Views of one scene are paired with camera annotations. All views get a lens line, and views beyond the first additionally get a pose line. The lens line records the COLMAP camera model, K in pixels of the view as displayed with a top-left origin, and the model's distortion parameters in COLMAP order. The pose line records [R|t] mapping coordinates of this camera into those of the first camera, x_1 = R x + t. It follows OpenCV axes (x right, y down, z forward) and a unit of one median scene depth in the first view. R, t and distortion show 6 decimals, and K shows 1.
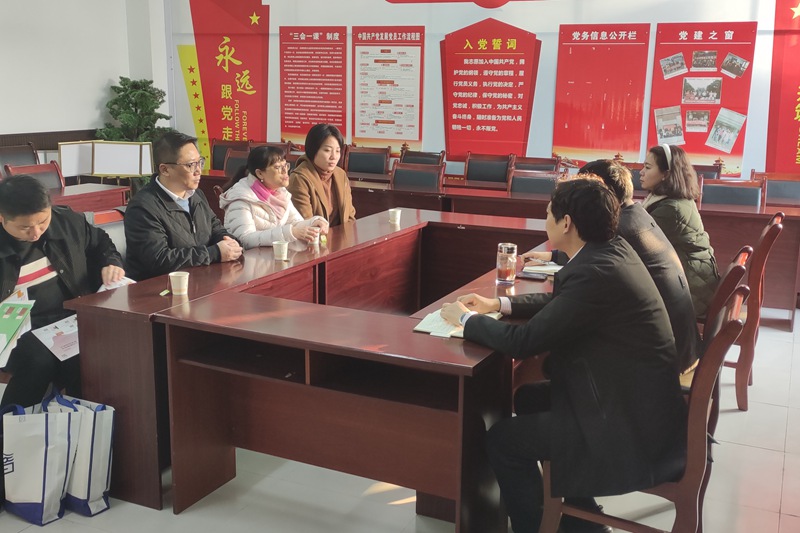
lens RADIAL K [[819.5, 0, 400.2], [0, 819.5, 263.5], [0, 0, 1]] dist [0.002641, 0.000000]
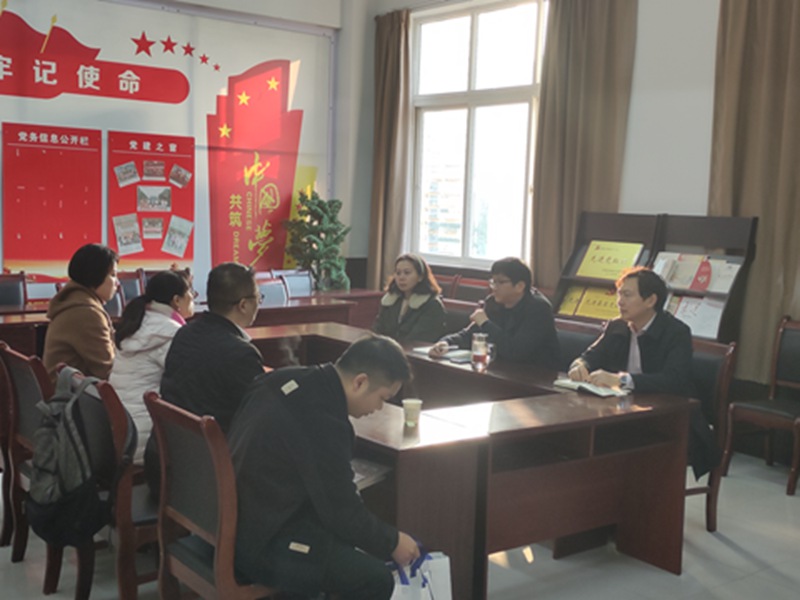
lens RADIAL K [[933.6, 0, 400.1], [0, 933.6, 301.6], [0, 0, 1]] dist [-0.023887, 0.000000]
pose [[0.425392, -0.094182, 0.900095, -0.564195], [0.163146, 0.986257, 0.026093, -0.063516], [-0.890183, 0.135747, 0.434911, 0.233080]]
